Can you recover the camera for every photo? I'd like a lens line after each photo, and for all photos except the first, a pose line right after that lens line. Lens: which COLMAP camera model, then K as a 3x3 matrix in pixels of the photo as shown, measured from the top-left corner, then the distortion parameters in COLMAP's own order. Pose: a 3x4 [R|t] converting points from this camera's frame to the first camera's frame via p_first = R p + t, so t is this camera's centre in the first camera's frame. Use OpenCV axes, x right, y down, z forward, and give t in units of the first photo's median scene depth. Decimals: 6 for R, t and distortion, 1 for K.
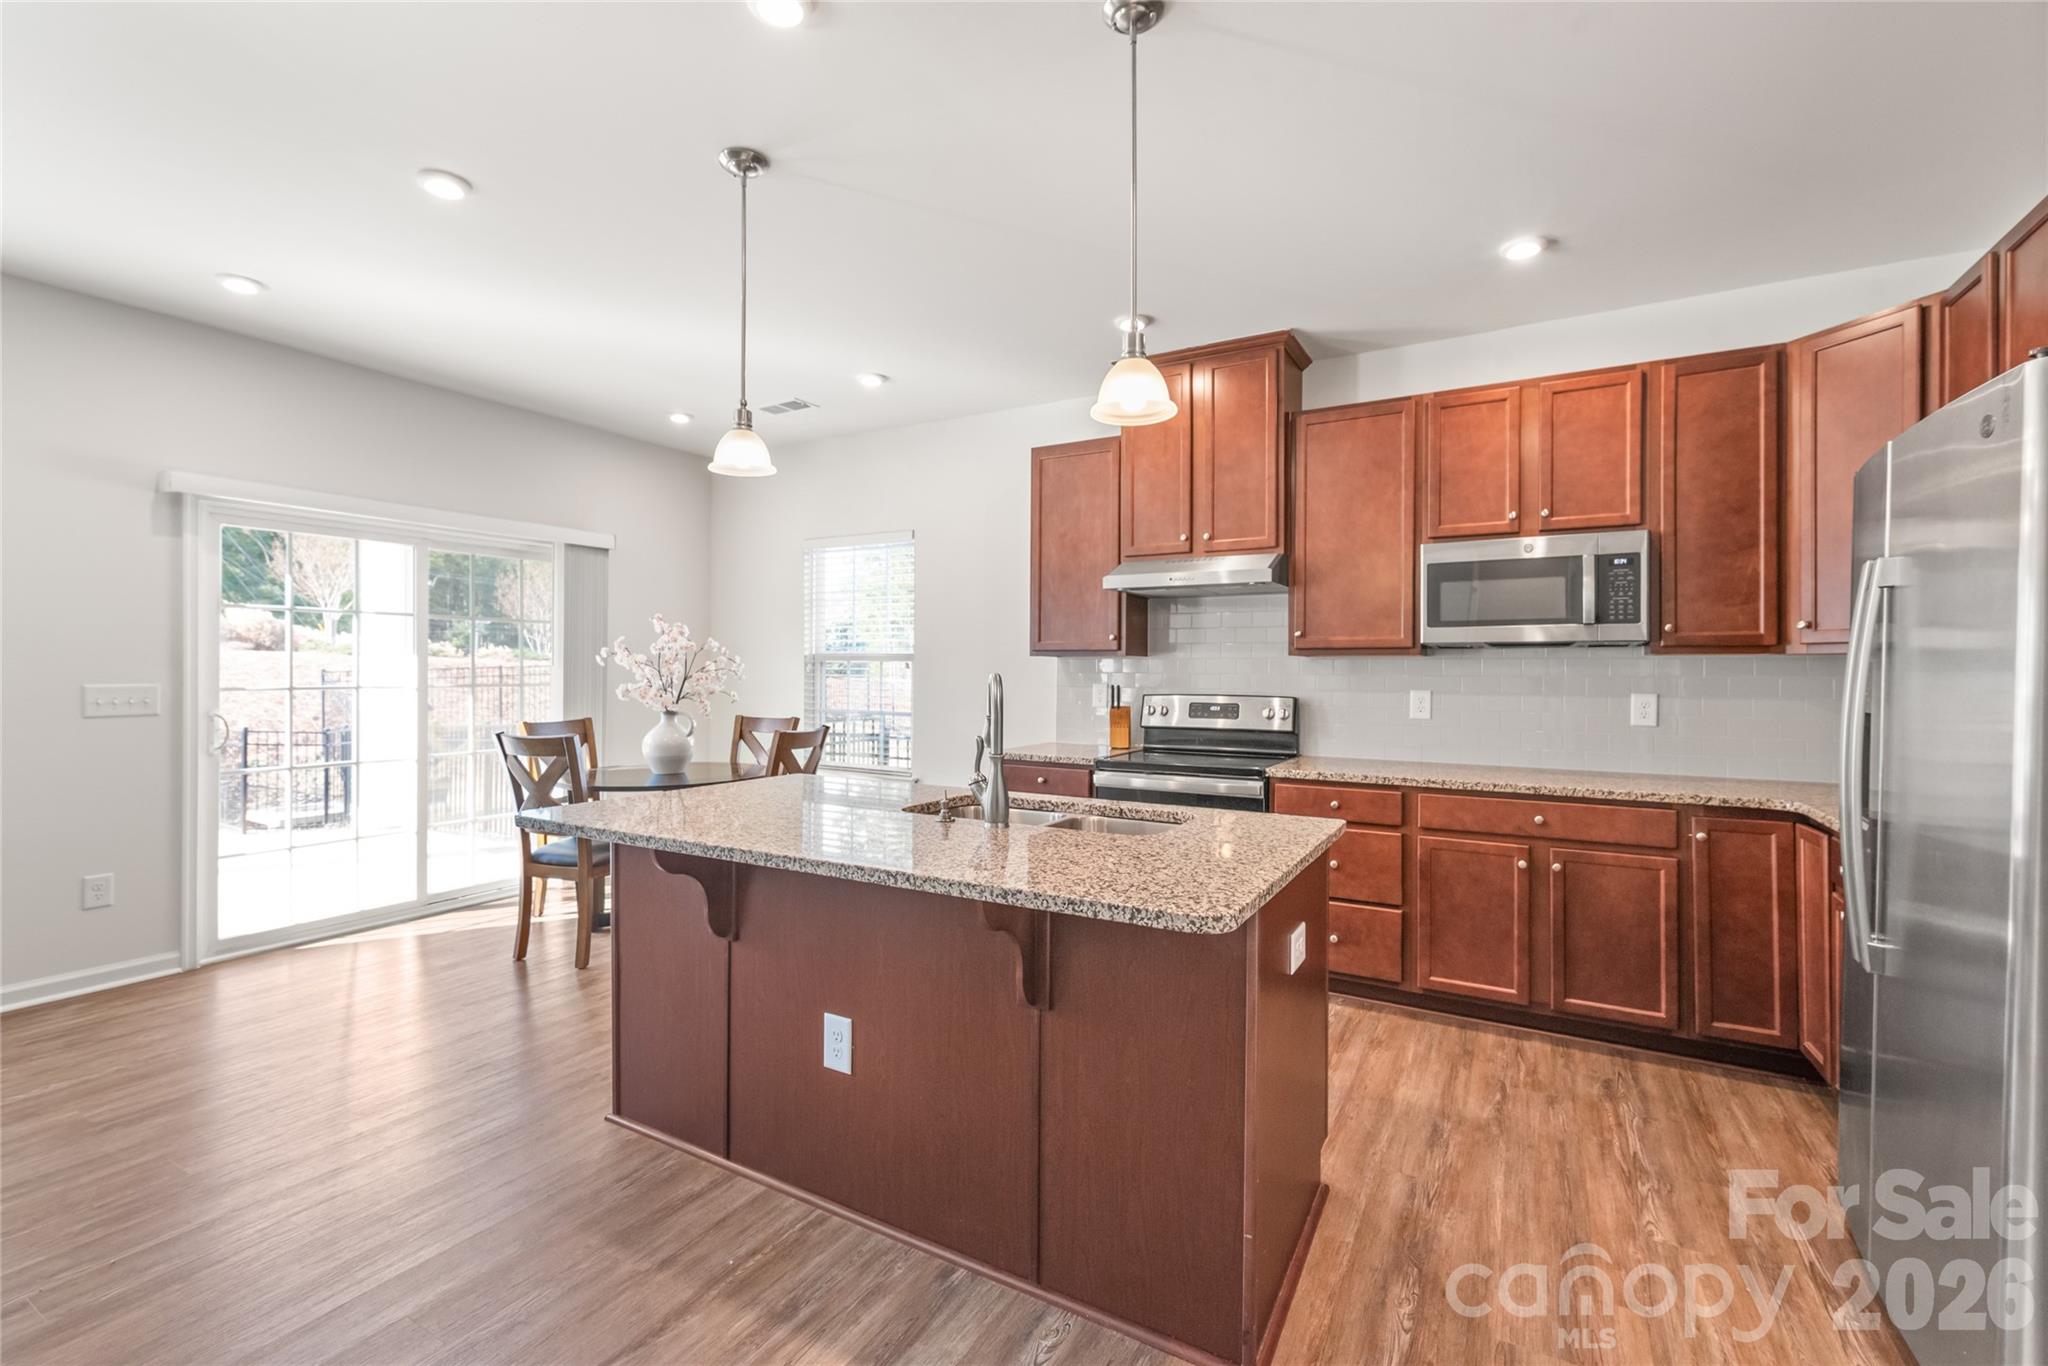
lens RADIAL K [[871.4, 0, 1015.6], [0, 871.4, 675.8], [0, 0, 1]] dist [0.000634, -0.000506]
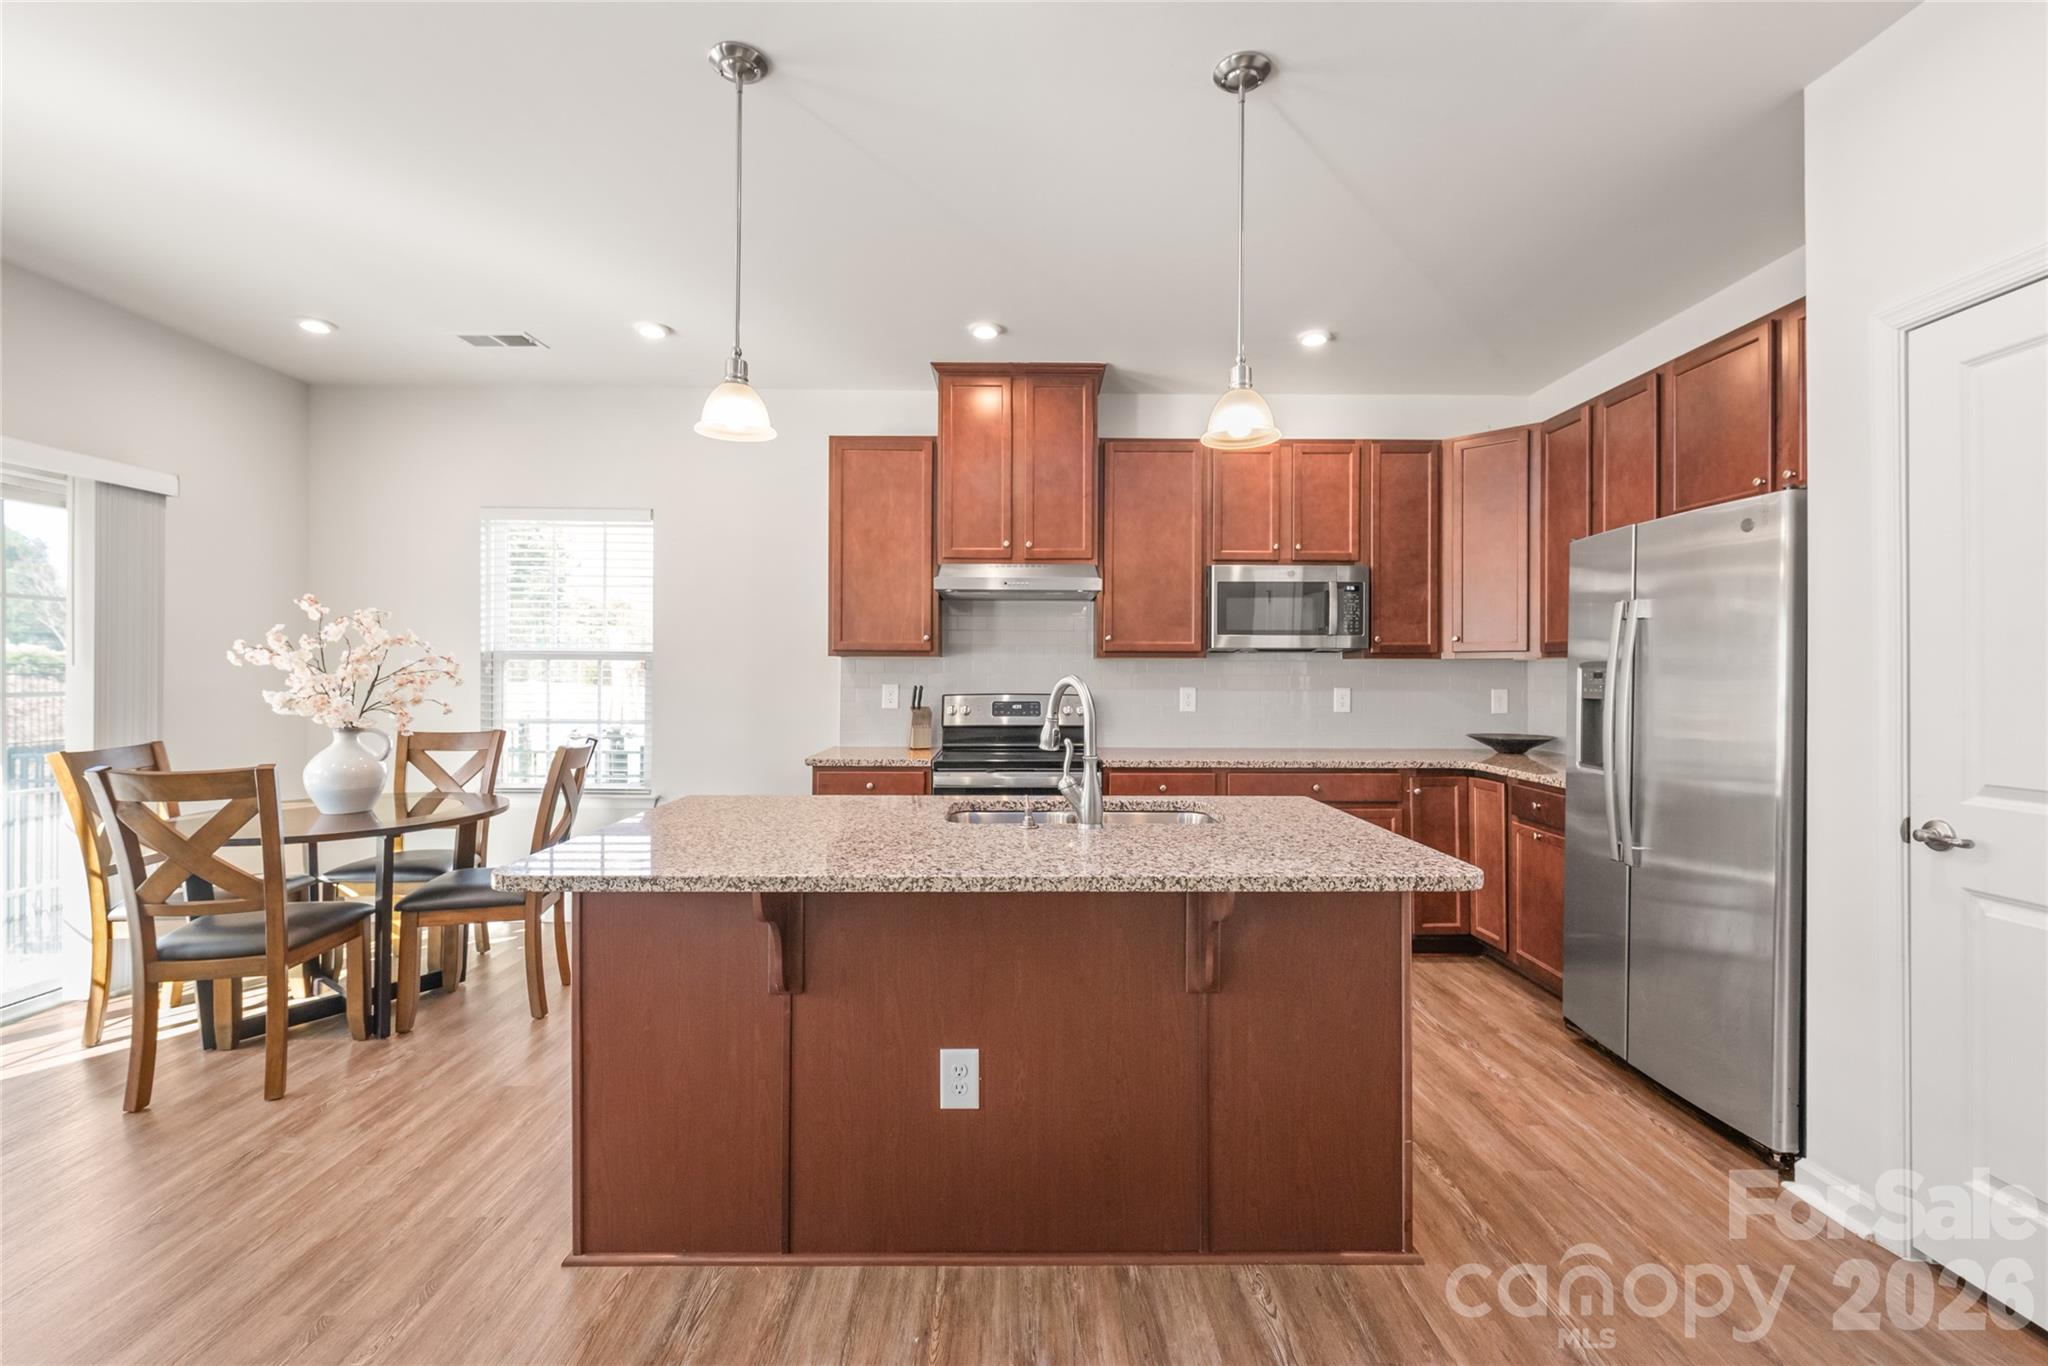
lens RADIAL K [[871.4, 0, 1014.8], [0, 871.4, 677.4], [0, 0, 1]] dist [0.000634, -0.000506]
pose [[0.862570, -0.005361, 0.505909, -0.360955], [0.003600, 0.999984, 0.004460, -0.003428], [-0.505925, -0.002026, 0.862575, 0.104469]]
